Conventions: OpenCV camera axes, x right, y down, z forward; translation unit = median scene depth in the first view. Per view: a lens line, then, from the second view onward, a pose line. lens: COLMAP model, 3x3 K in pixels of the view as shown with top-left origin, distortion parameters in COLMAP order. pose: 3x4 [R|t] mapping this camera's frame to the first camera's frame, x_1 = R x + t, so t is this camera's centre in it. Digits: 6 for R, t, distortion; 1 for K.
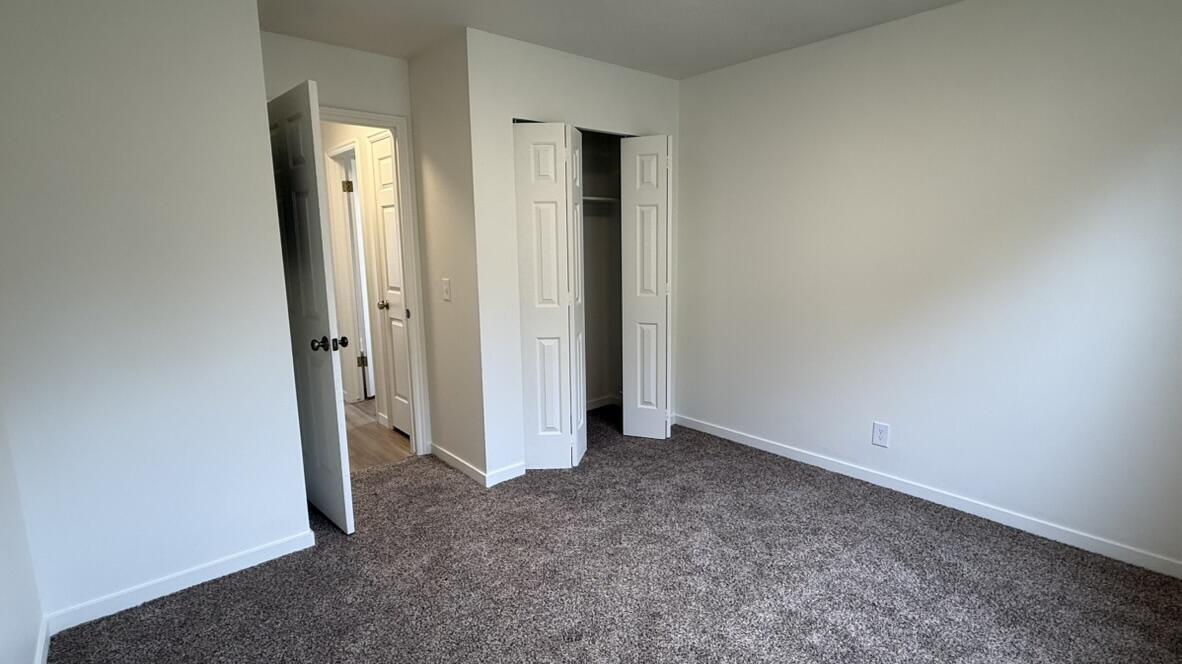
lens RADIAL K [[562.9, 0, 591.0], [0, 562.9, 332.0], [0, 0, 1]] dist [-0.000150, 0.000029]
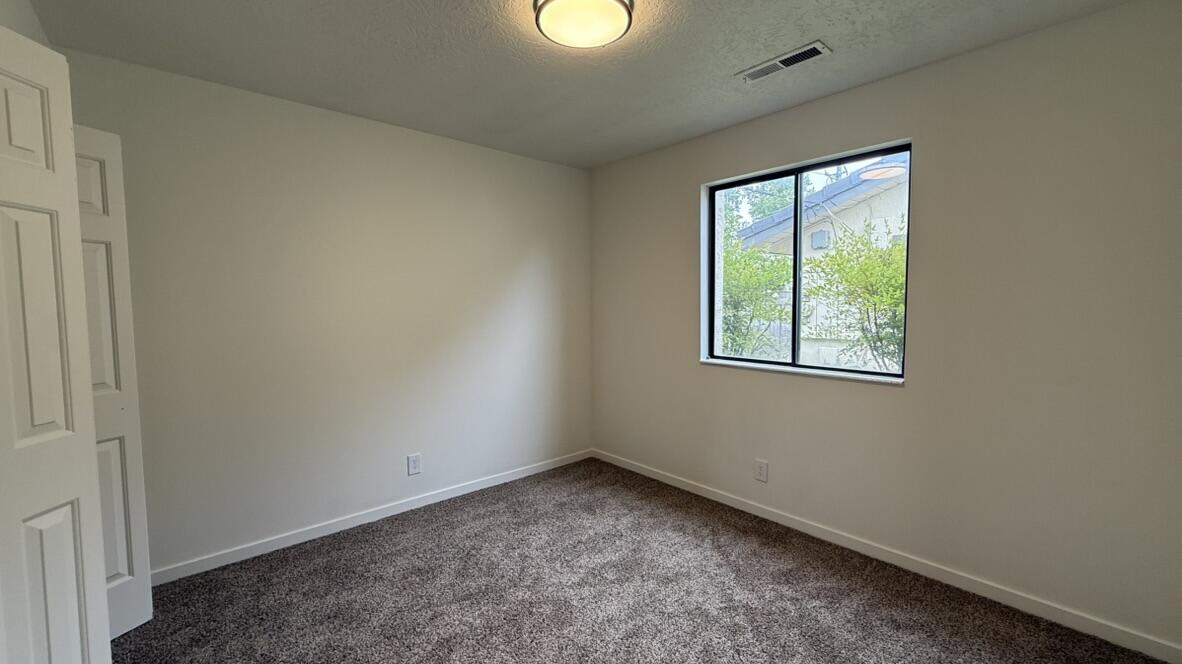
lens RADIAL K [[471.2, 0, 591.0], [0, 471.2, 332.0], [0, 0, 1]] dist [0.000510, 0.000028]
pose [[-0.017571, -0.044400, 0.998859, -0.467790], [0.169883, 0.984355, 0.046744, -0.075182], [-0.985308, 0.170511, -0.009753, 0.590529]]
